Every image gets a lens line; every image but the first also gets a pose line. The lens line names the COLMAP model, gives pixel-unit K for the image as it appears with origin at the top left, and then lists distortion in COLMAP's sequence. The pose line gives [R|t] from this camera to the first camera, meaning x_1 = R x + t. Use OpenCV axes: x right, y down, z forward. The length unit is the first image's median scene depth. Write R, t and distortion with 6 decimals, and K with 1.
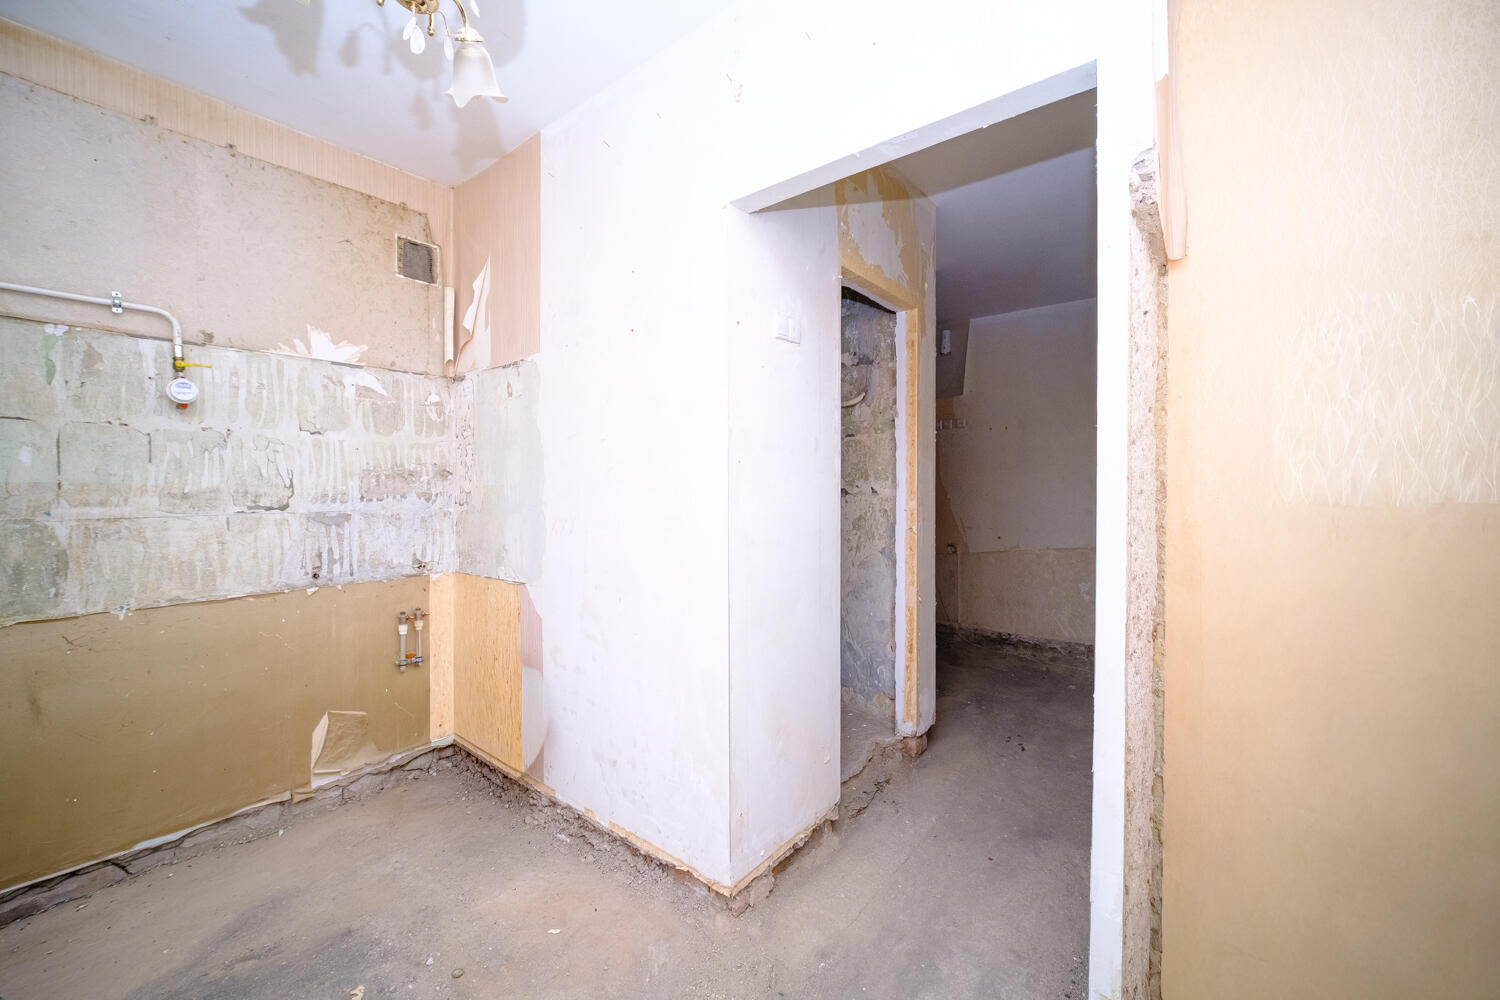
lens RADIAL K [[599.2, 0, 734.1], [0, 599.2, 489.2], [0, 0, 1]] dist [-0.004802, -0.000055]
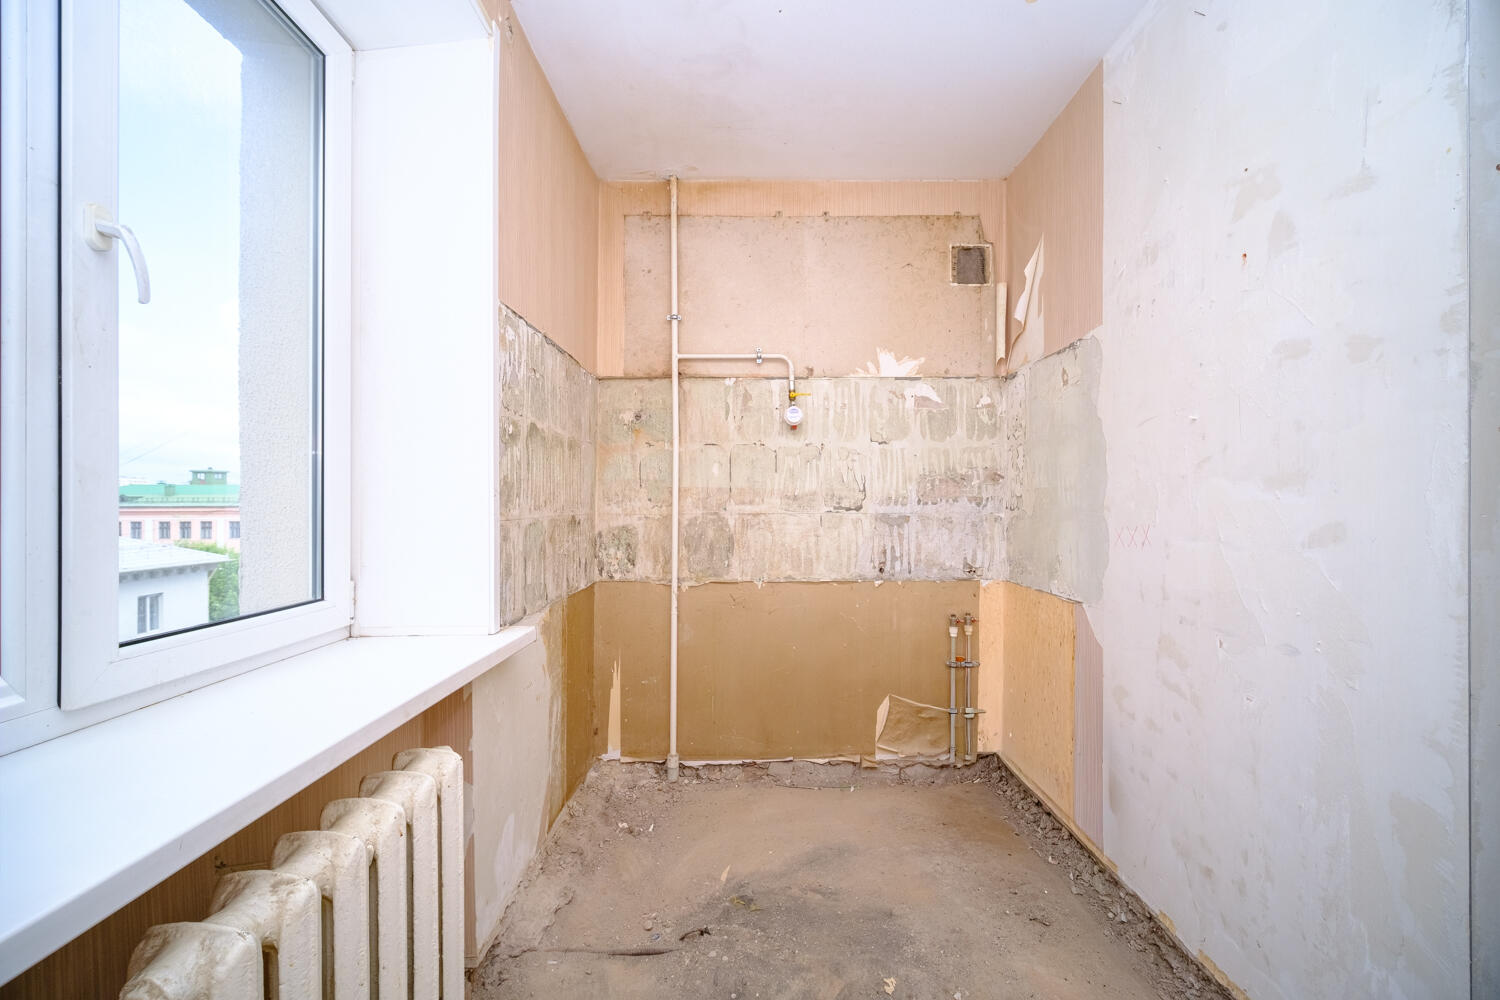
lens RADIAL K [[582.9, 0, 754.8], [0, 582.9, 499.8], [0, 0, 1]] dist [-0.005228, -0.000616]
pose [[0.641602, 0.002838, -0.767033, -0.015603], [-0.006270, 0.999979, -0.001545, 0.016072], [0.767012, 0.005801, 0.641606, 0.116880]]
